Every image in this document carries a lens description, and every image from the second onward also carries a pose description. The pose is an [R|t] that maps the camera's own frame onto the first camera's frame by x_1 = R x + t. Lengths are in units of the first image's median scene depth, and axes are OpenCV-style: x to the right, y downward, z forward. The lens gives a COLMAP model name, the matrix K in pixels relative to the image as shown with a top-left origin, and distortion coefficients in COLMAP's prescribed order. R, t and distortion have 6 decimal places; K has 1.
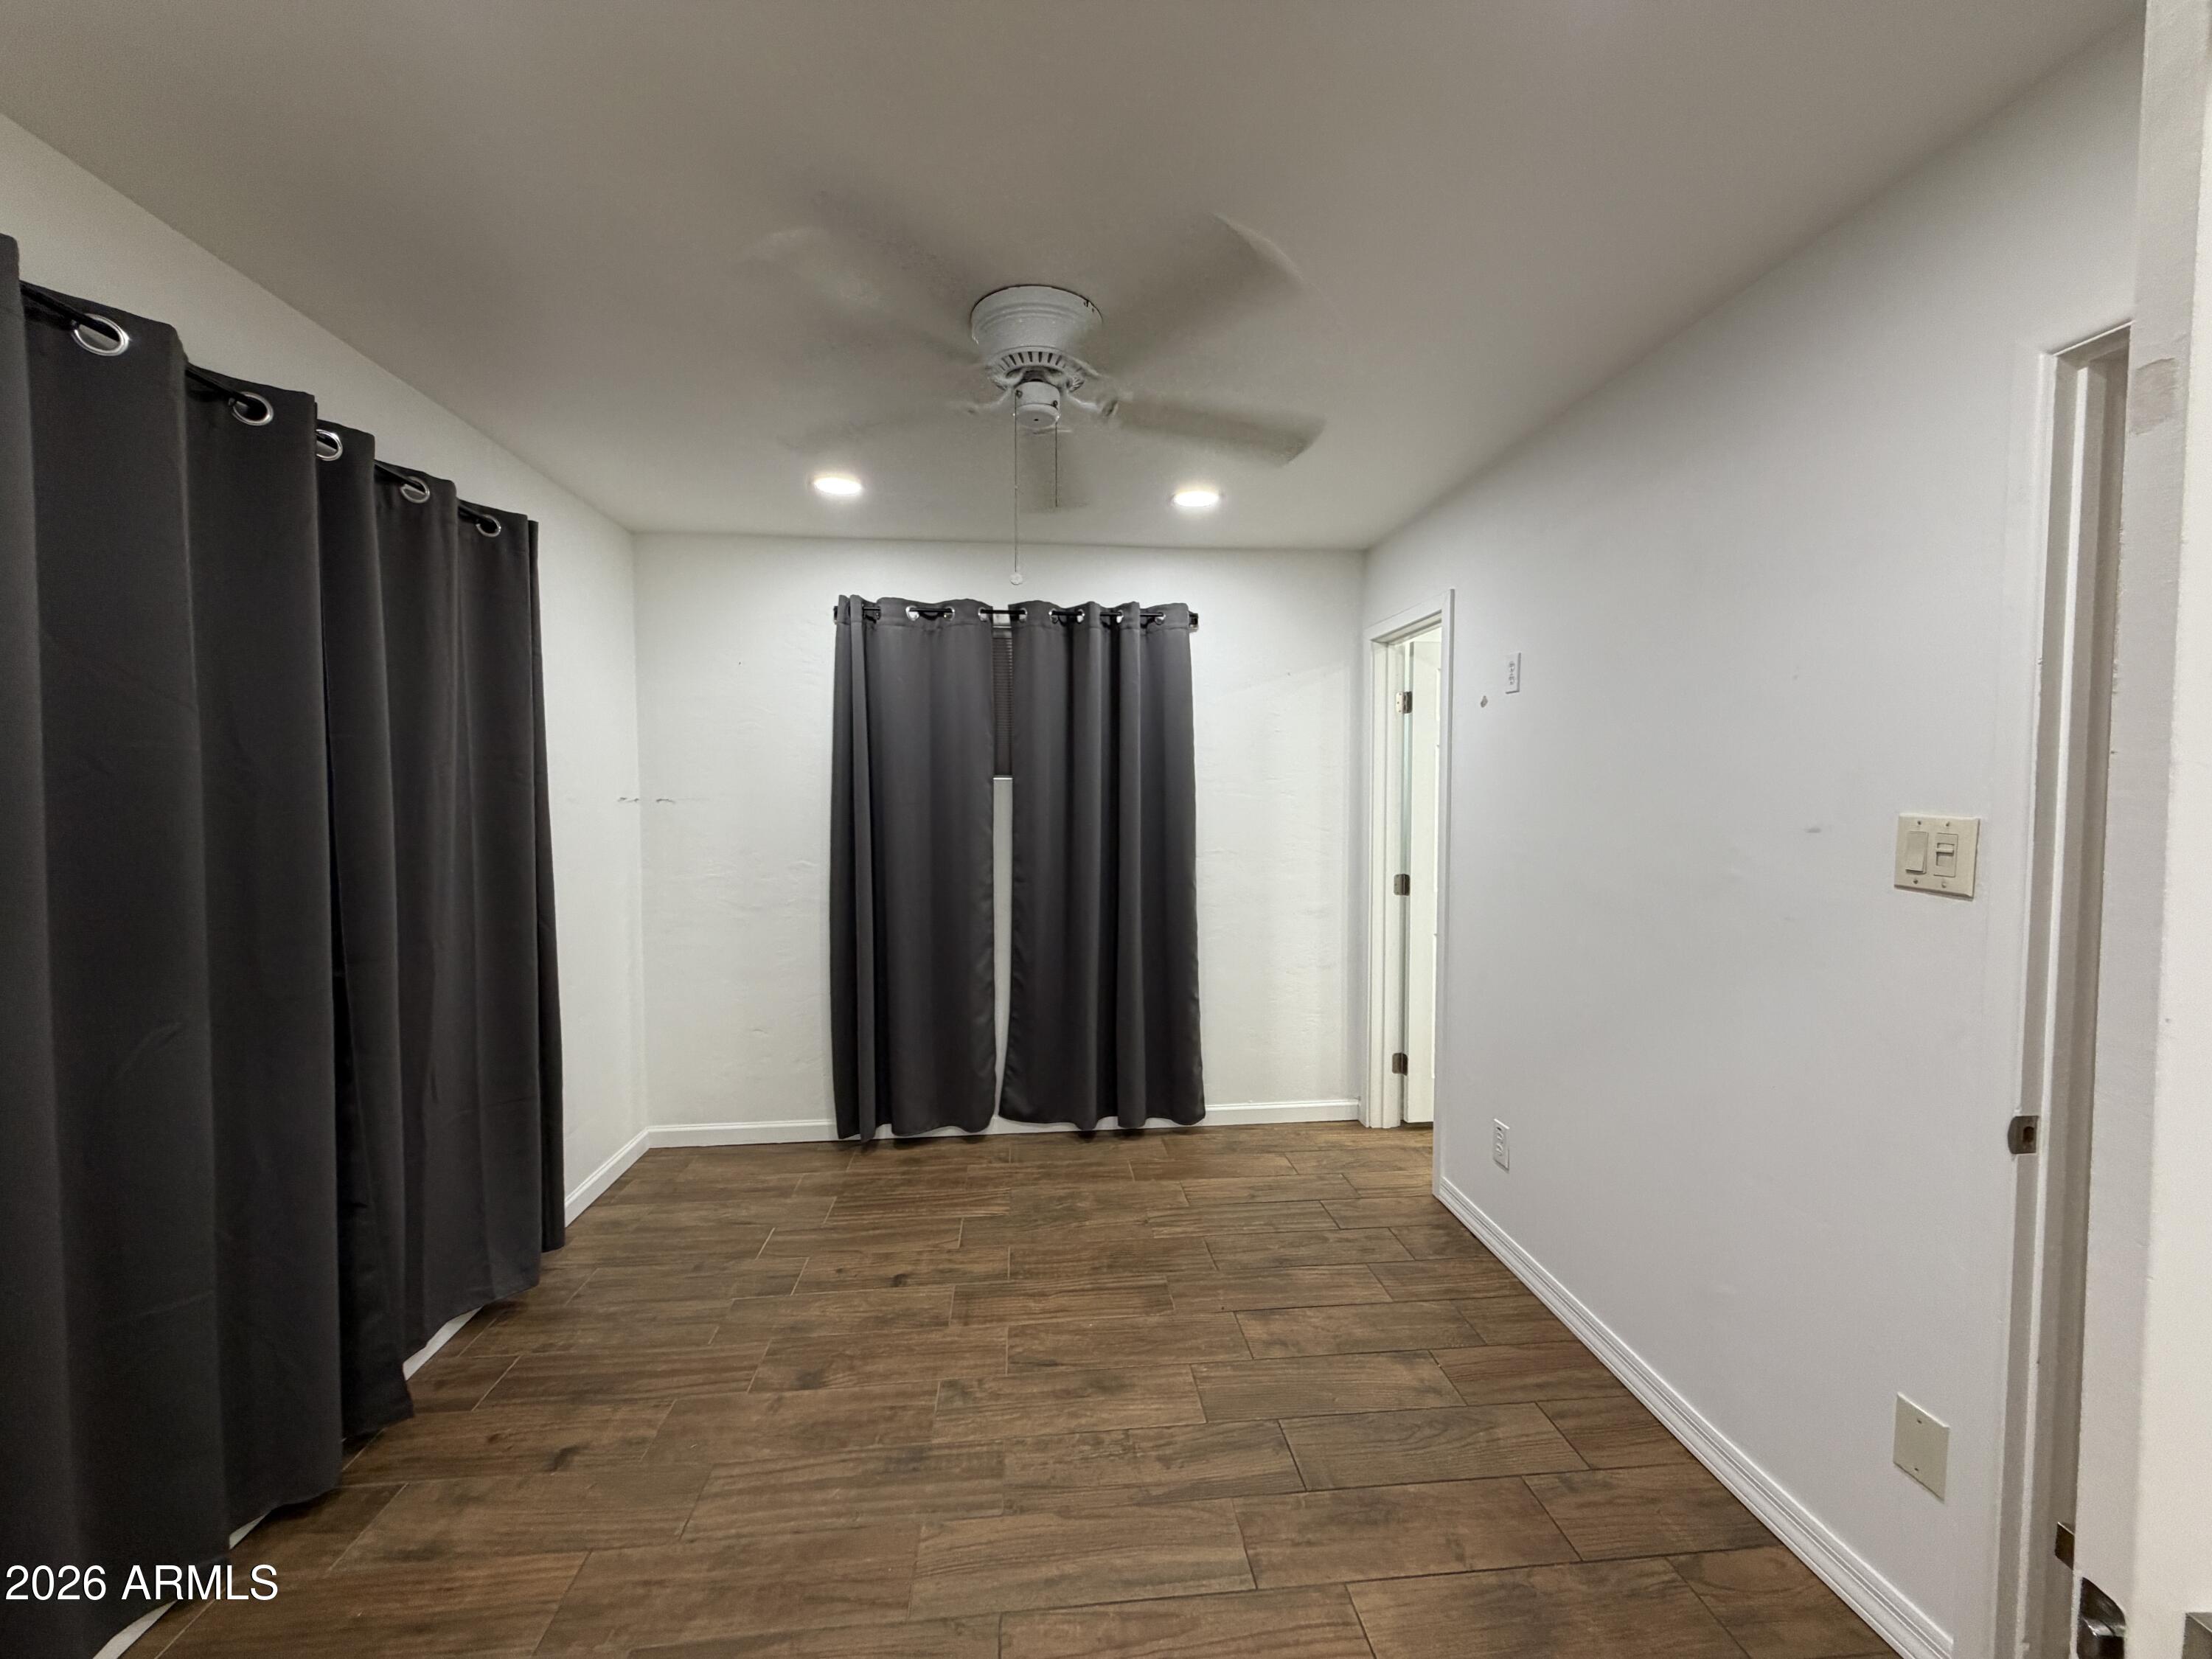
lens RADIAL K [[882.0, 0, 1105.3], [0, 882.0, 826.3], [0, 0, 1]] dist [-0.000183, 0.000027]
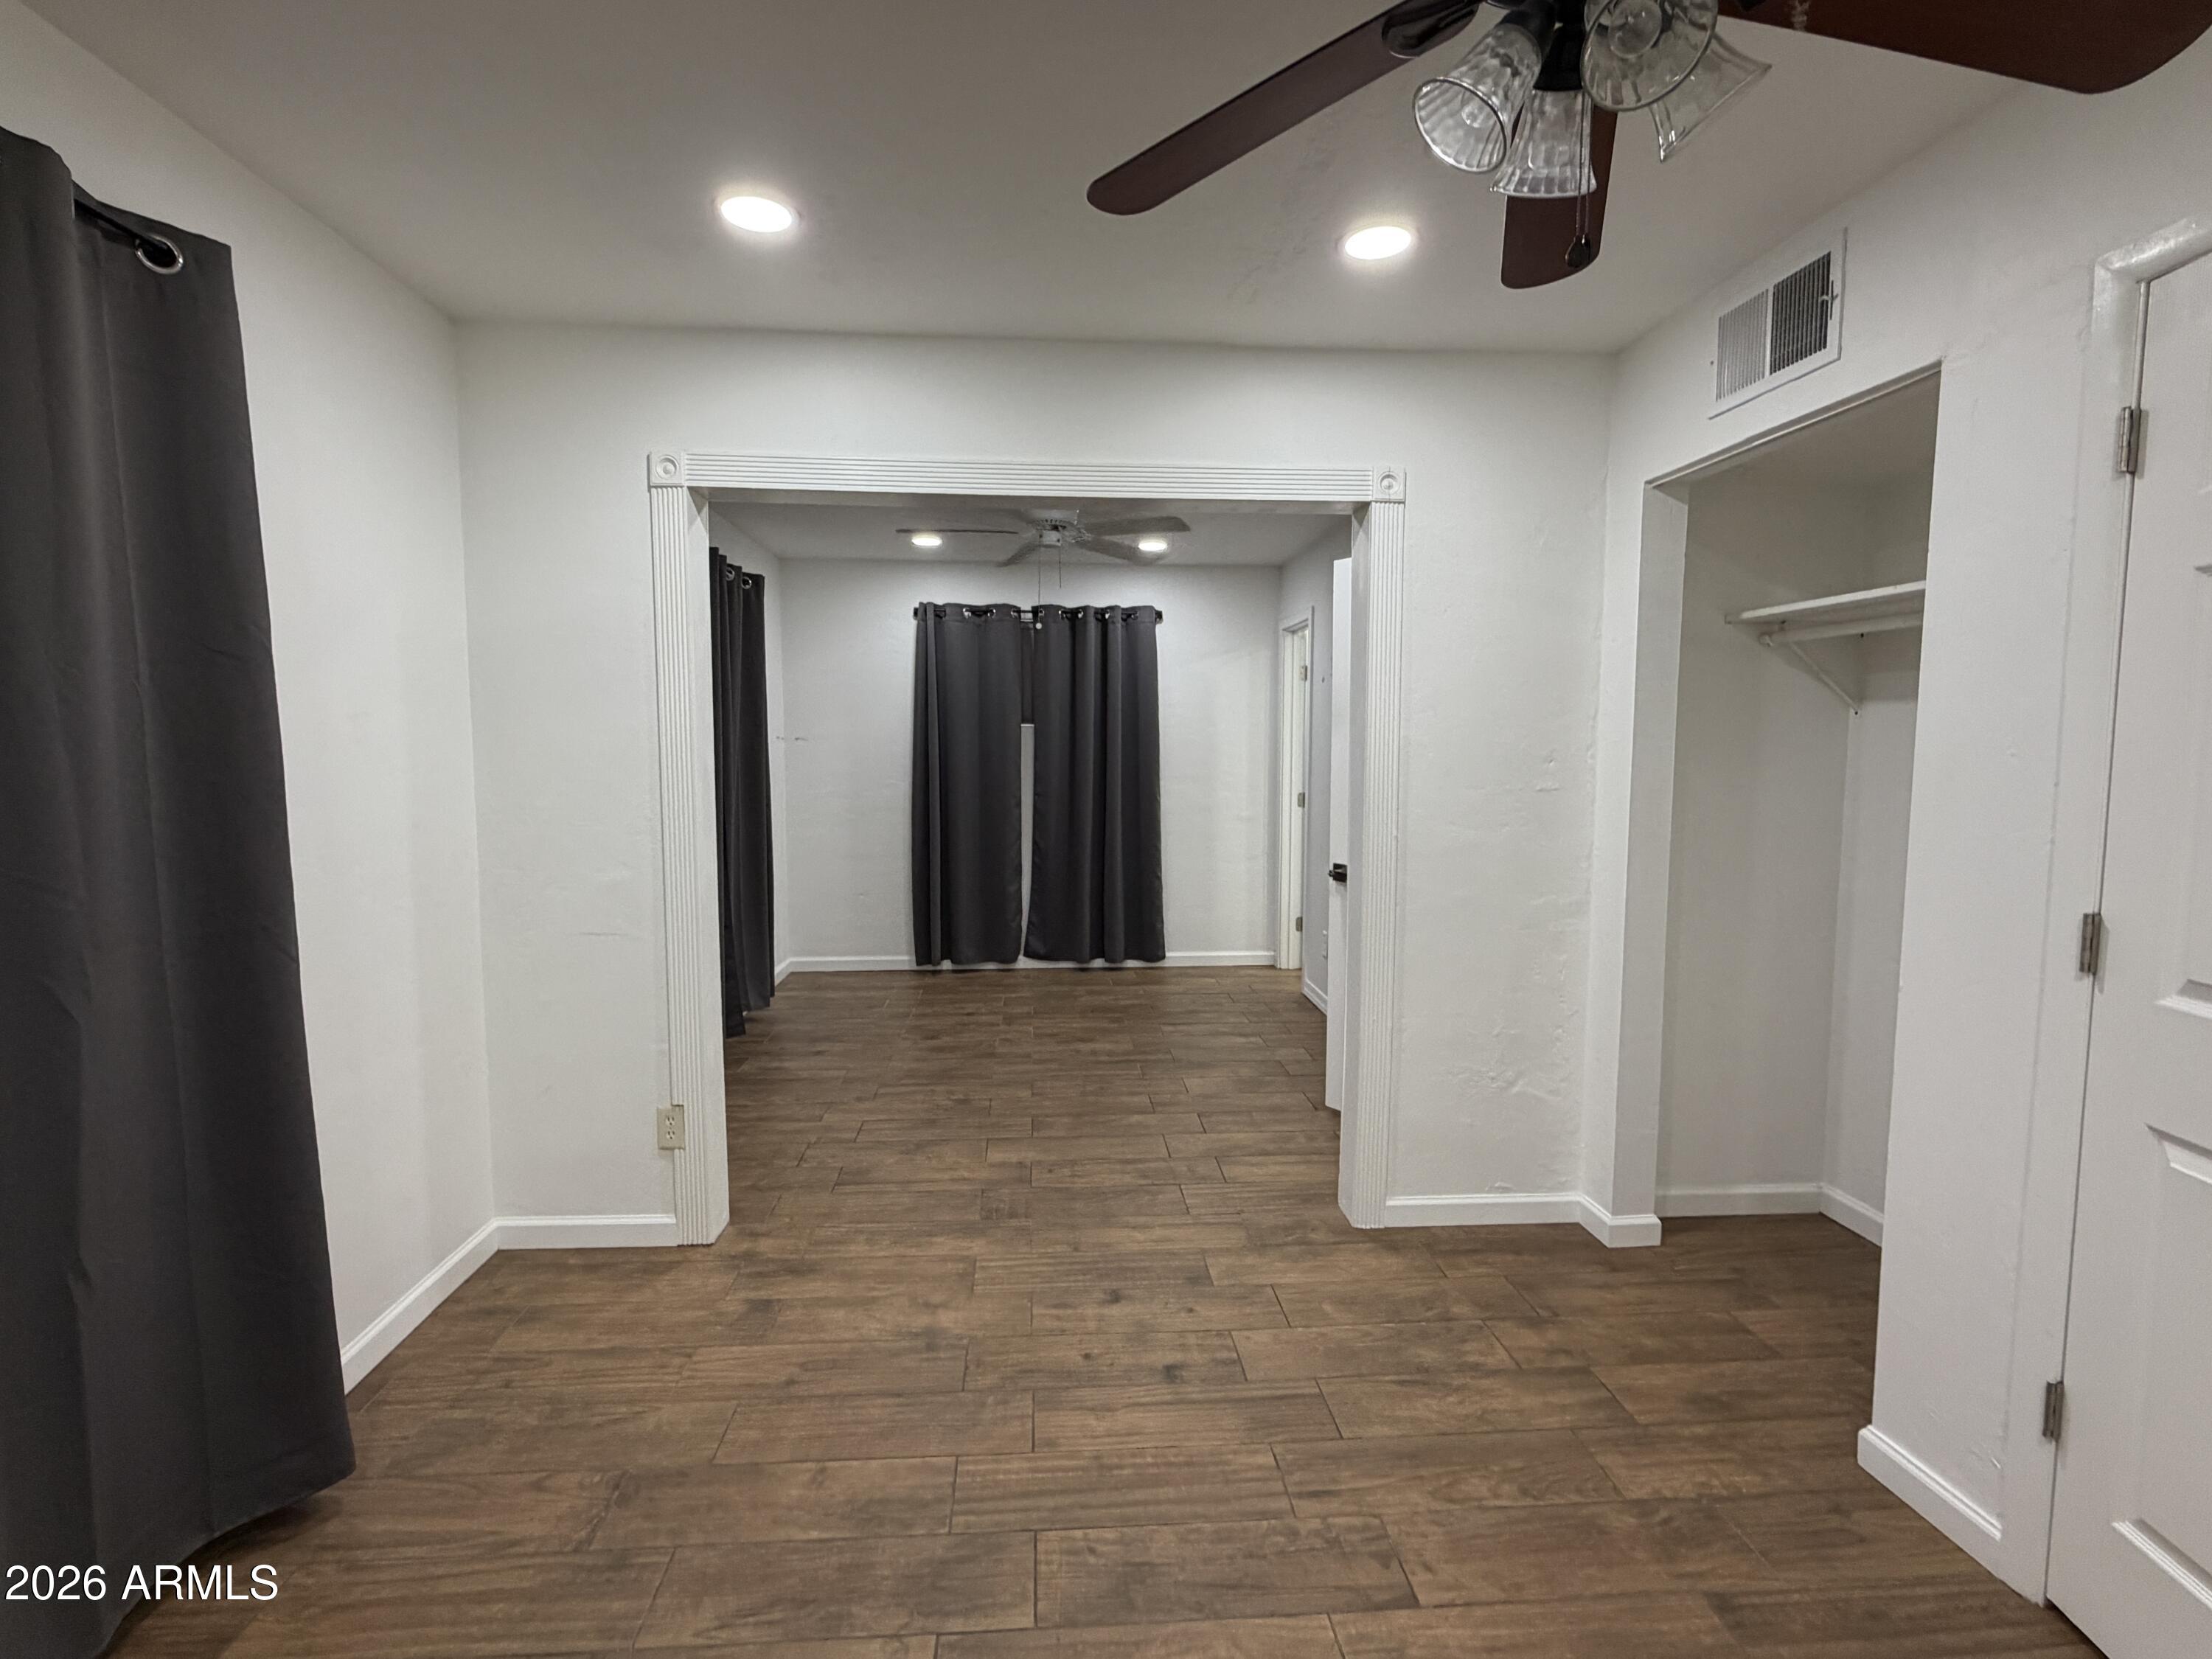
lens RADIAL K [[1038.2, 0, 1108.7], [0, 1038.2, 830.3], [0, 0, 1]] dist [0.001157, 0.000004]
pose [[0.999714, 0.007096, -0.022841, 0.060722], [-0.006072, 0.998987, 0.044587, 0.043746], [0.023134, -0.044436, 0.998744, -0.735190]]
